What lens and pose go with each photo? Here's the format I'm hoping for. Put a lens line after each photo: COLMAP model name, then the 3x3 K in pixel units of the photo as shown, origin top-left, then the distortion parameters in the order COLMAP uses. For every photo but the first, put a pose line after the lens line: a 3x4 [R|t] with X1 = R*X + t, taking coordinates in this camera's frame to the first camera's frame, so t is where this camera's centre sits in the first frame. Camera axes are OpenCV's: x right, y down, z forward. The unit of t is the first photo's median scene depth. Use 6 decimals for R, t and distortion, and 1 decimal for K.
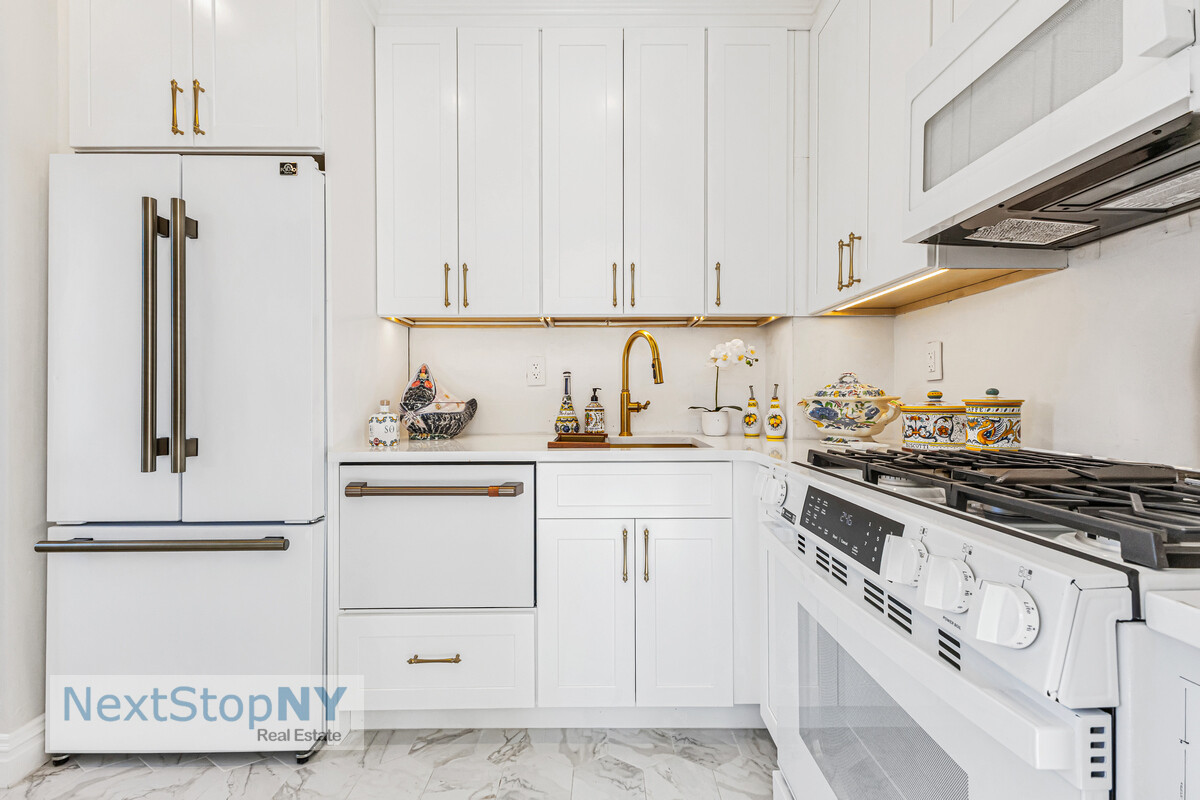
lens RADIAL K [[499.7, 0, 606.5], [0, 499.7, 395.5], [0, 0, 1]] dist [0.001440, -0.000498]
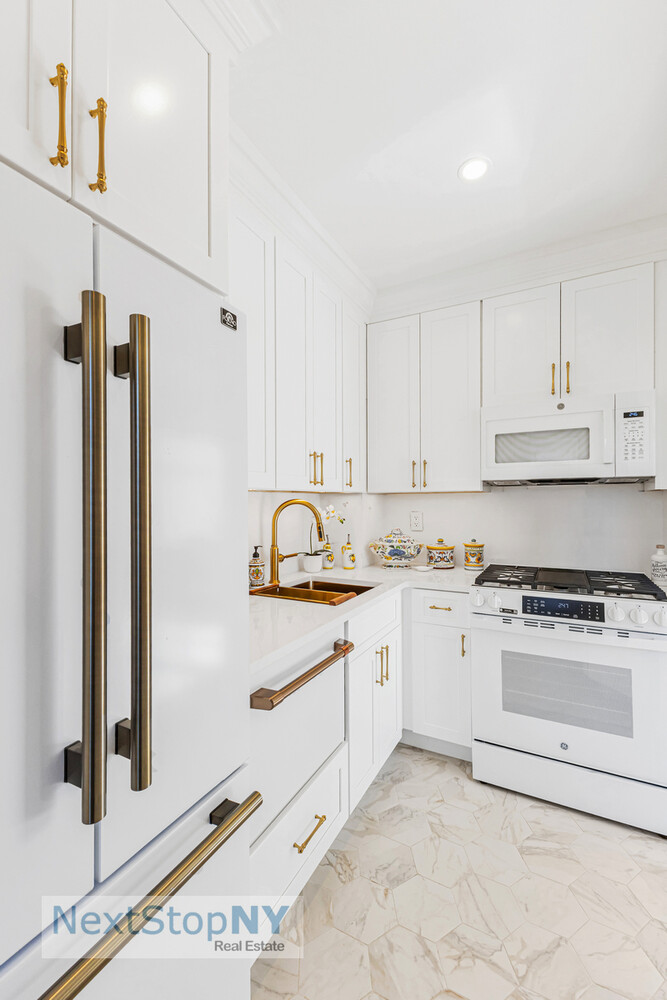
lens RADIAL K [[416.4, 0, 336.4], [0, 416.4, 495.1], [0, 0, 1]] dist [0.001440, -0.000498]
pose [[0.474046, 0.010949, 0.880432, -1.123573], [-0.000704, 0.999927, -0.012055, -0.173652], [-0.880500, 0.005095, 0.474019, 0.550960]]
